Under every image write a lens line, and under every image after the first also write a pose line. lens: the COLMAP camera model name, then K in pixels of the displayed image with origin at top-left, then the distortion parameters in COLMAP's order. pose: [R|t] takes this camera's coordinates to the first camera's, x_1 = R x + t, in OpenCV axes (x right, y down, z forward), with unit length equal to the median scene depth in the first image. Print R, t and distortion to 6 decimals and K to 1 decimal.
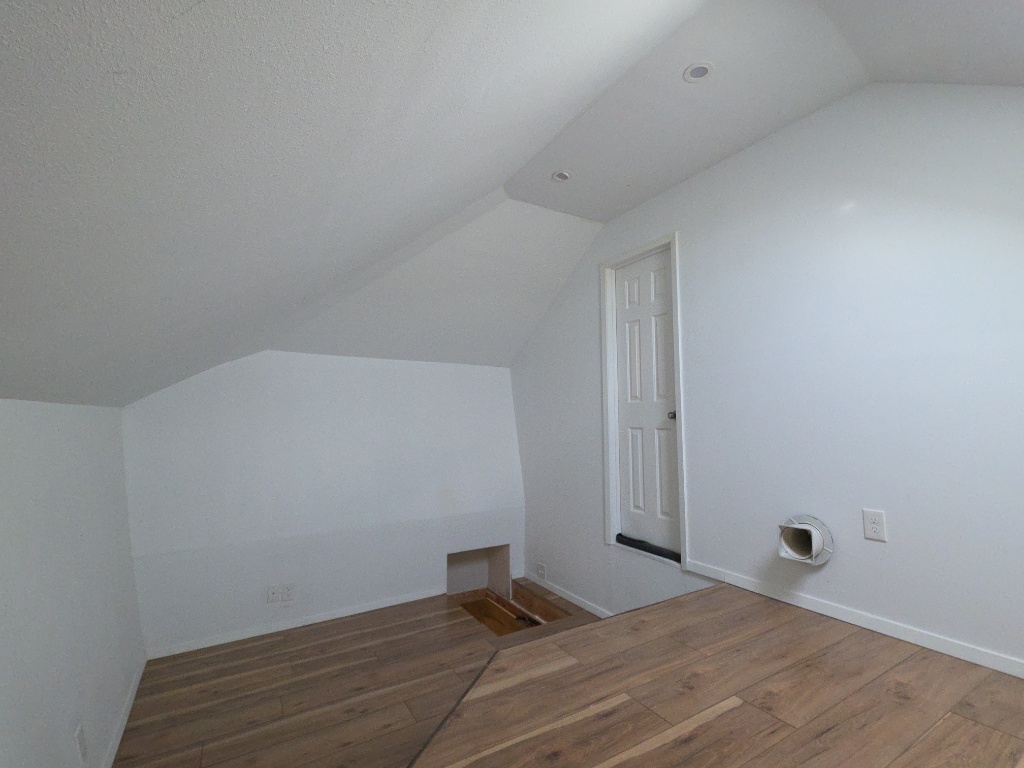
lens RADIAL K [[465.2, 0, 514.7], [0, 465.2, 375.5], [0, 0, 1]] dist [0.007808, -0.005010]
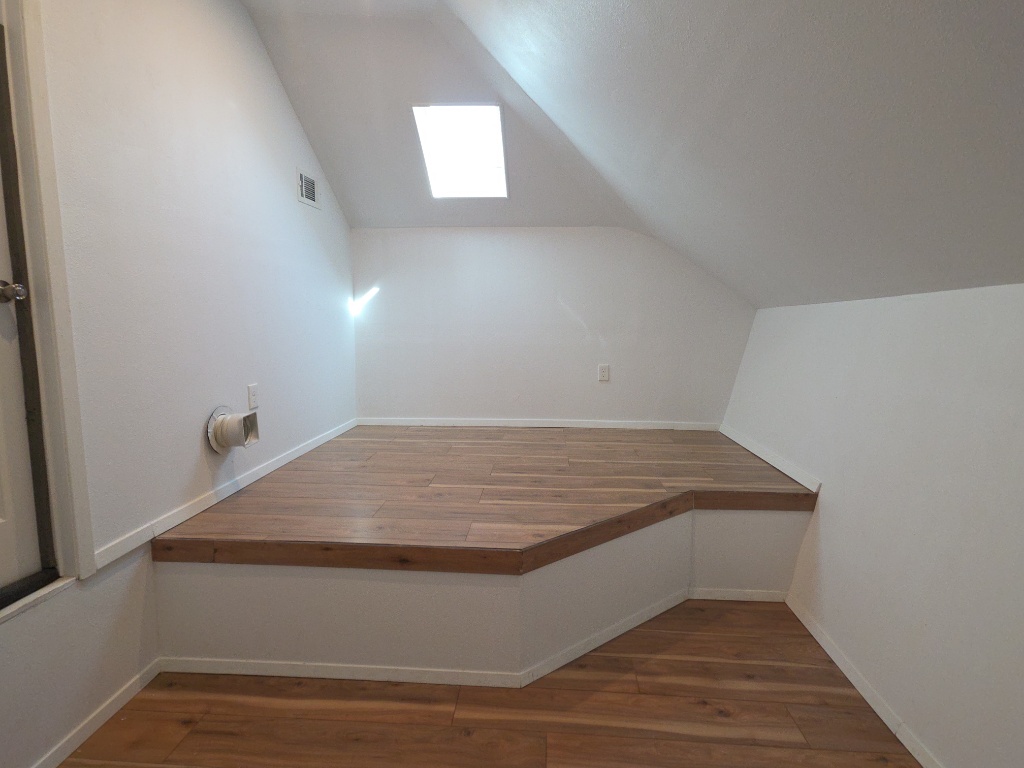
lens RADIAL K [[499.5, 0, 519.2], [0, 499.5, 378.0], [0, 0, 1]] dist [0.006043, -0.004496]
pose [[-0.831787, -0.065667, 0.551198, -0.318255], [-0.055310, 0.997841, 0.035412, 0.114758], [-0.552333, -0.001032, -0.833623, 1.036695]]
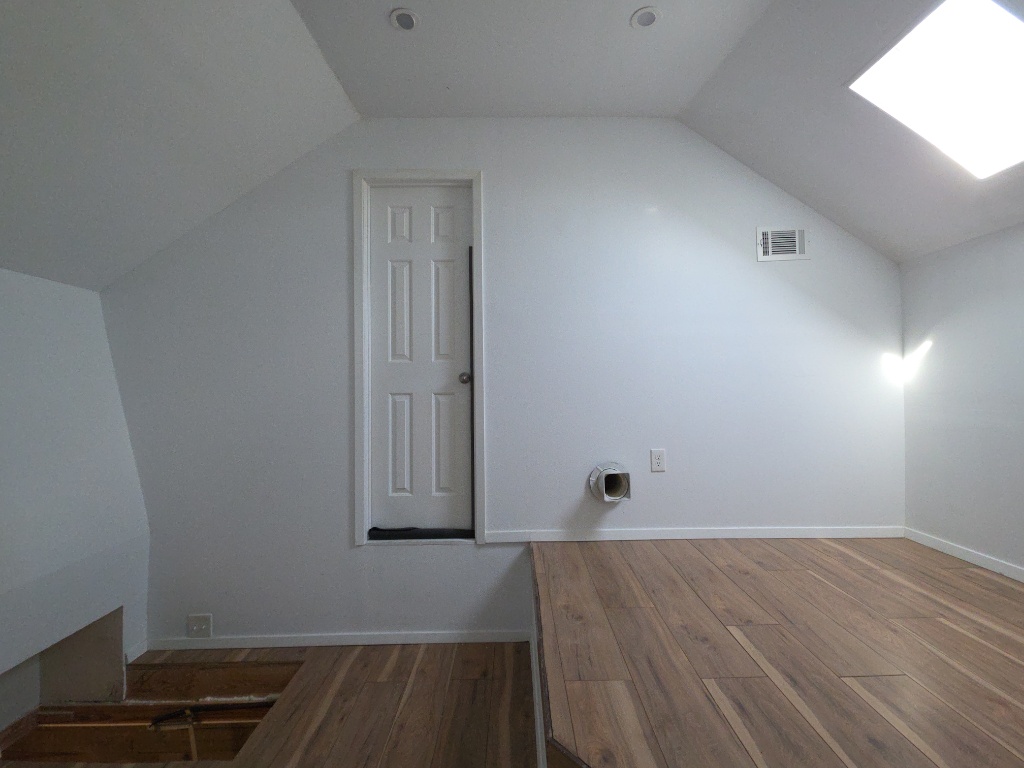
lens RADIAL K [[465.2, 0, 519.8], [0, 465.2, 376.5], [0, 0, 1]] dist [0.007808, -0.005010]
pose [[0.502529, 0.012826, 0.864465, -0.342183], [-0.071119, 0.997114, 0.026548, 0.047447], [-0.861630, -0.074821, 0.501991, 0.422463]]
